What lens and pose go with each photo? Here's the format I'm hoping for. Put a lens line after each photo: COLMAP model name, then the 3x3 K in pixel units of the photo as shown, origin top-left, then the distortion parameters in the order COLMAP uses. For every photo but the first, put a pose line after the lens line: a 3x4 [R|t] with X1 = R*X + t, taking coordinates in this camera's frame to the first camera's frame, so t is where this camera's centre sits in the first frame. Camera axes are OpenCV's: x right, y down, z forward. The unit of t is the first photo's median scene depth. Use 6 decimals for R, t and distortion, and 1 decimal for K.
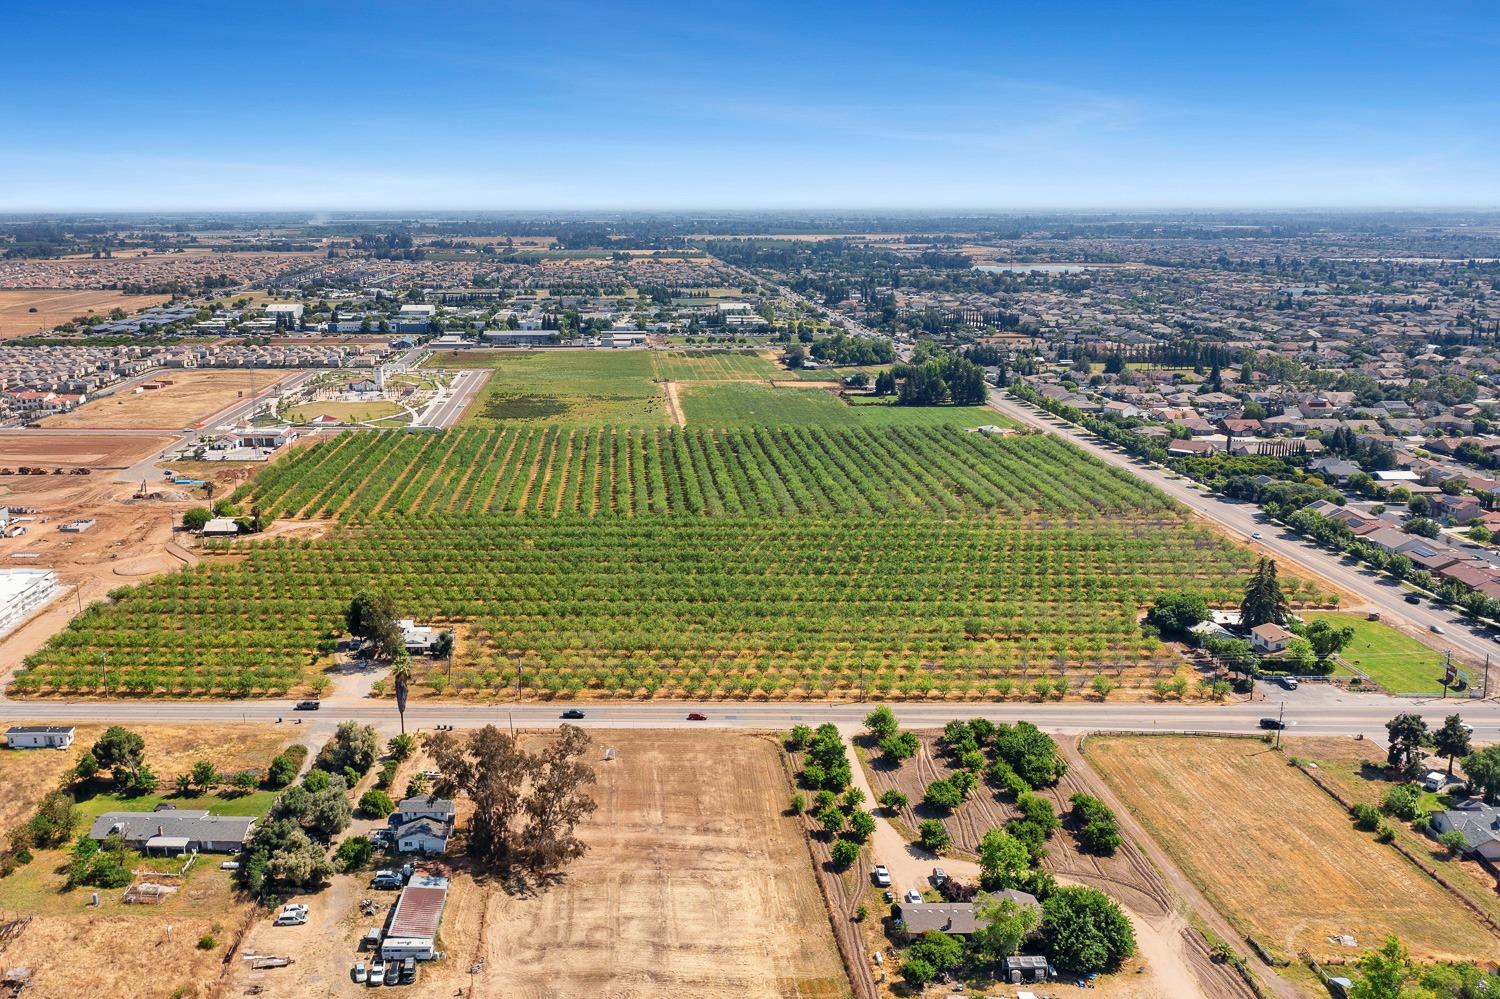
lens RADIAL K [[1181.3, 0, 757.9], [0, 1181.3, 498.9], [0, 0, 1]] dist [-0.001673, 0.000741]
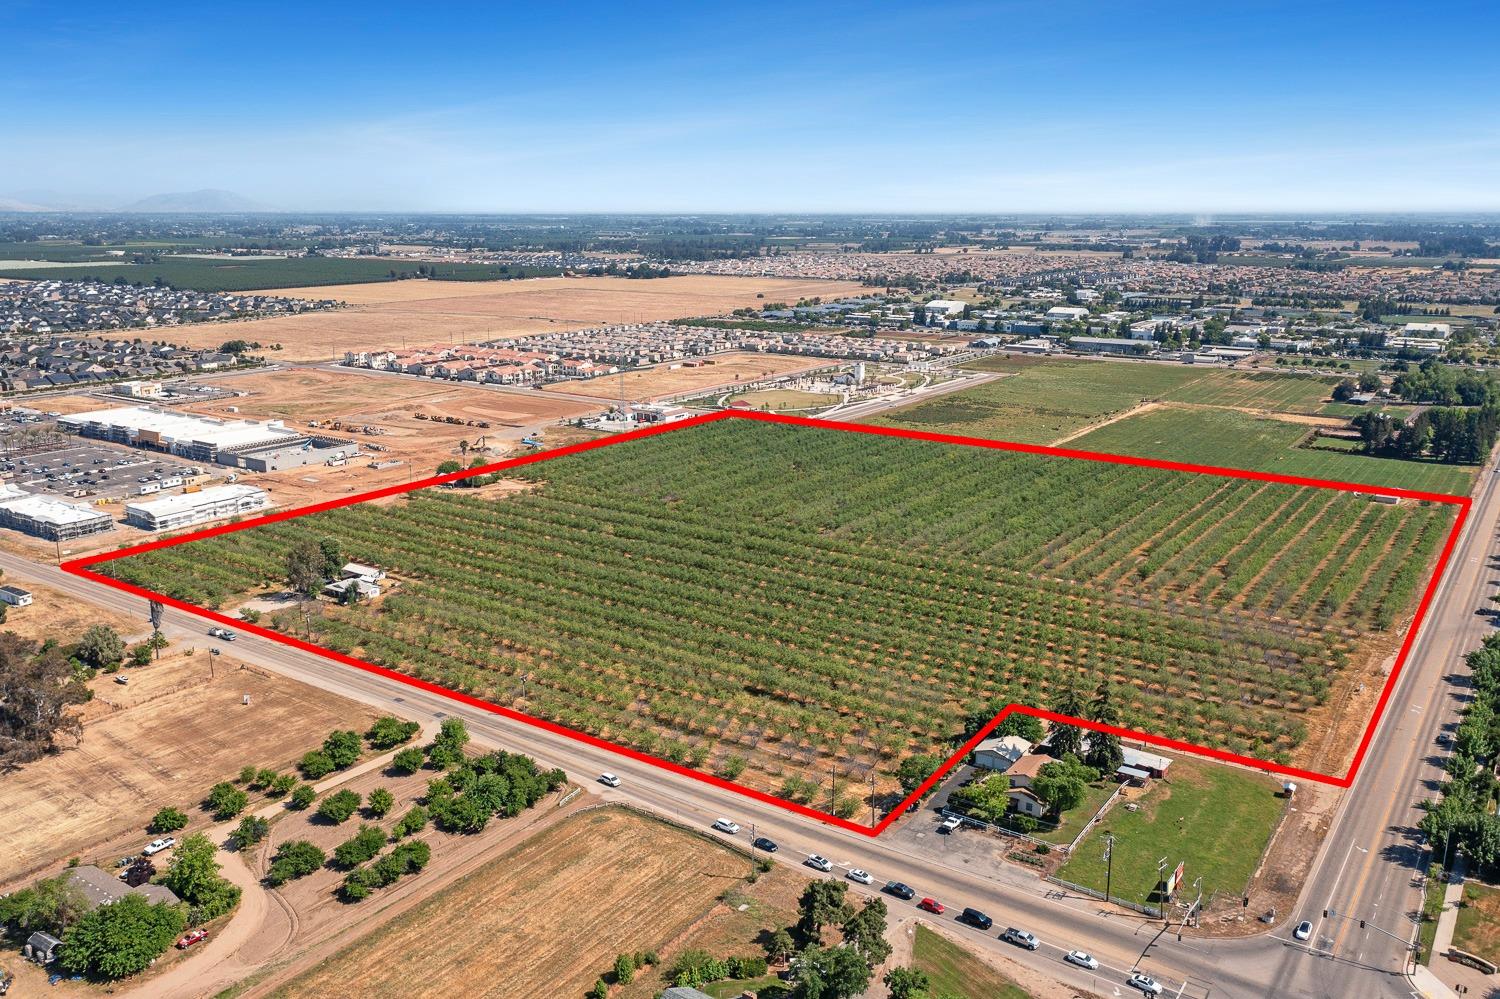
lens RADIAL K [[1209.1, 0, 745.4], [0, 1209.1, 498.7], [0, 0, 1]] dist [-0.005334, 0.005961]
pose [[0.830778, 0.133561, -0.540341, 0.479596], [-0.136902, 0.989993, 0.034218, -0.041376], [0.539505, 0.045546, 0.840750, 0.165933]]
